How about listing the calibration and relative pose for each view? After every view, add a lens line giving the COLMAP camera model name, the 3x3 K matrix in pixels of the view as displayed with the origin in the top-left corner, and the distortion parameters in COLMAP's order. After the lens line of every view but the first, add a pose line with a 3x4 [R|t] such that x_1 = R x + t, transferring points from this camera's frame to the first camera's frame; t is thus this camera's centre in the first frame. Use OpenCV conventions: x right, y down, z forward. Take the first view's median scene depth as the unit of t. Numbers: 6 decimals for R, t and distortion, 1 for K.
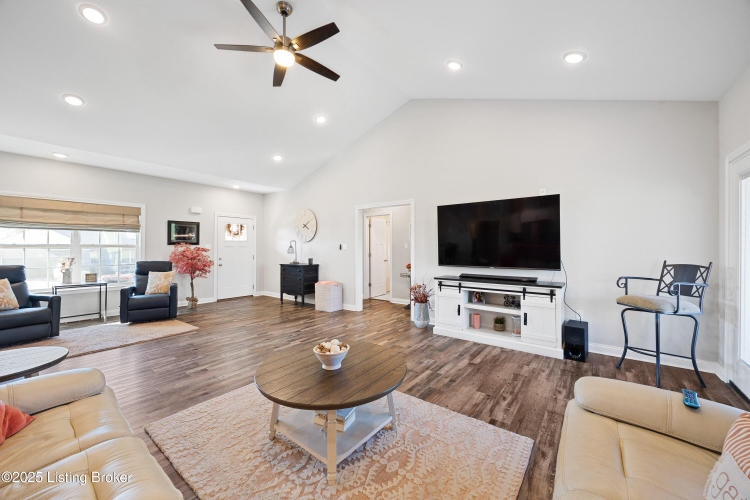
lens RADIAL K [[293.1, 0, 372.6], [0, 293.1, 247.5], [0, 0, 1]] dist [0.004615, -0.001169]
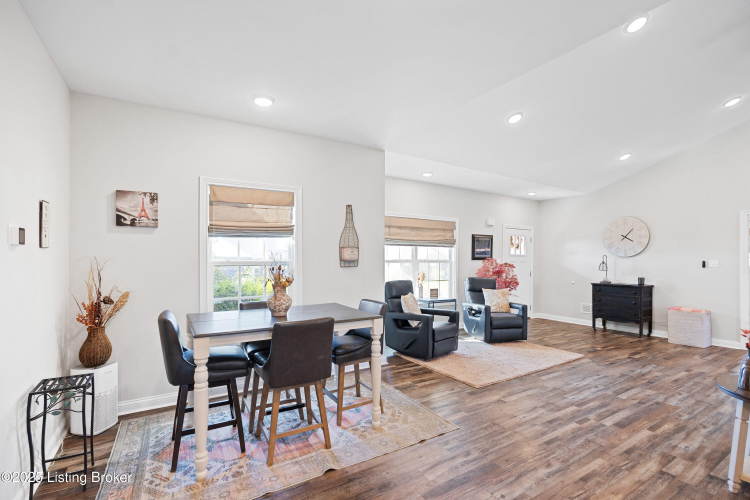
lens RADIAL K [[341.4, 0, 377.1], [0, 341.4, 257.9], [0, 0, 1]] dist [-0.010972, 0.000857]
pose [[0.938948, 0.004078, -0.344036, -0.898729], [-0.005346, 0.999982, -0.002739, -0.017051], [0.344018, 0.004411, 0.938953, -0.206216]]
